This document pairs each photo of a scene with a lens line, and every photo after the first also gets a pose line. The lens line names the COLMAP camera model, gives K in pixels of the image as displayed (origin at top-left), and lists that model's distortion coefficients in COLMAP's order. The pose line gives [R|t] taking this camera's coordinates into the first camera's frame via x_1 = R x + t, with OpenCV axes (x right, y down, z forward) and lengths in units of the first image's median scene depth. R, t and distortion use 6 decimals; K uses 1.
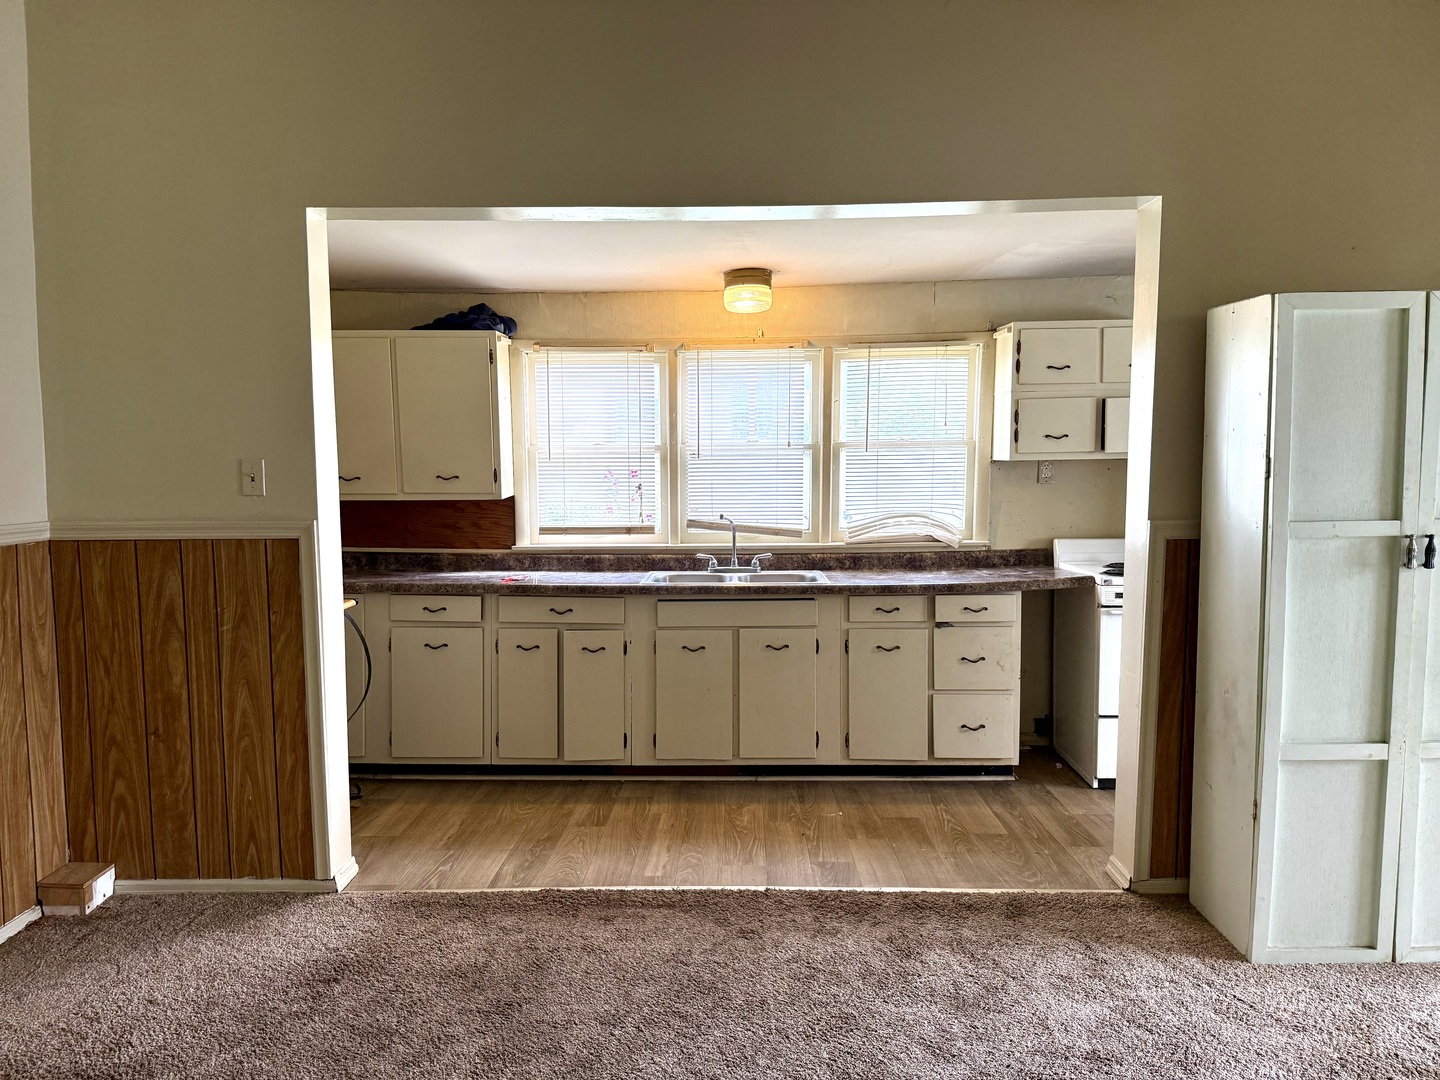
lens RADIAL K [[1025.1, 0, 714.2], [0, 1025.1, 531.8], [0, 0, 1]] dist [0.134287, -0.134656]
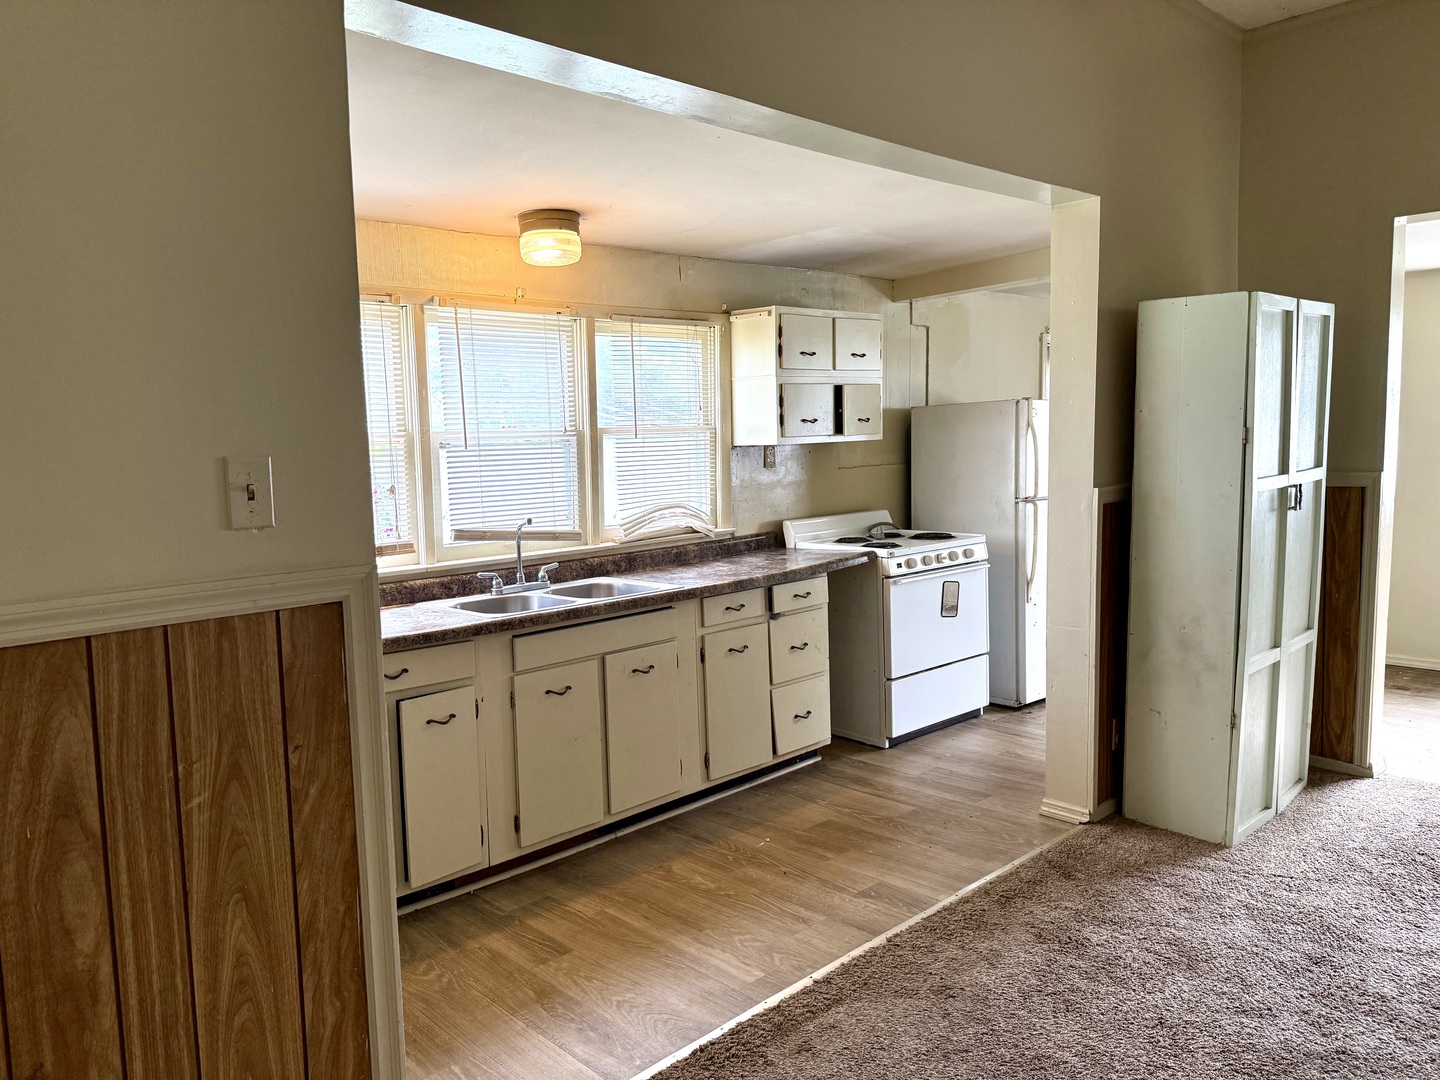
lens RADIAL K [[1025.1, 0, 714.2], [0, 1025.1, 531.8], [0, 0, 1]] dist [0.134287, -0.134656]
pose [[0.709170, -0.078962, 0.700602, -0.502505], [0.076734, 0.996450, 0.034634, -0.026425], [-0.700849, 0.029199, 0.712711, 0.376861]]
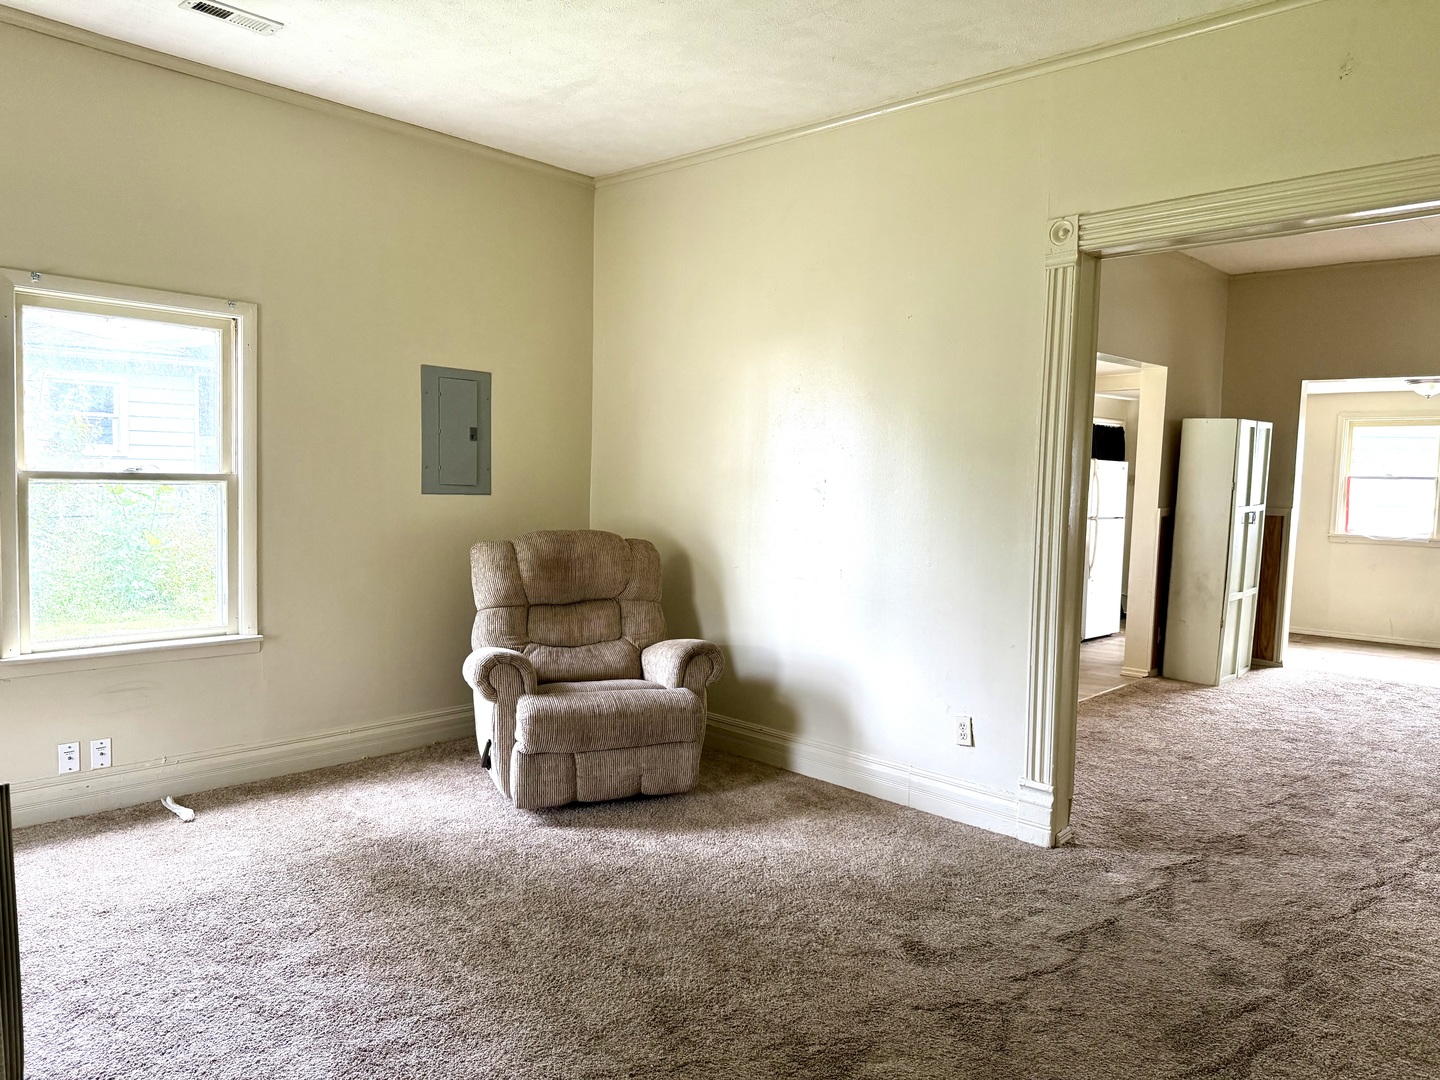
lens RADIAL K [[1025.1, 0, 714.2], [0, 1025.1, 531.8], [0, 0, 1]] dist [0.134287, -0.134656]
pose [[0.652416, -0.026280, 0.757405, -1.459128], [0.029431, 0.999523, 0.009329, -0.007492], [-0.757289, 0.016205, 0.652878, 0.195919]]
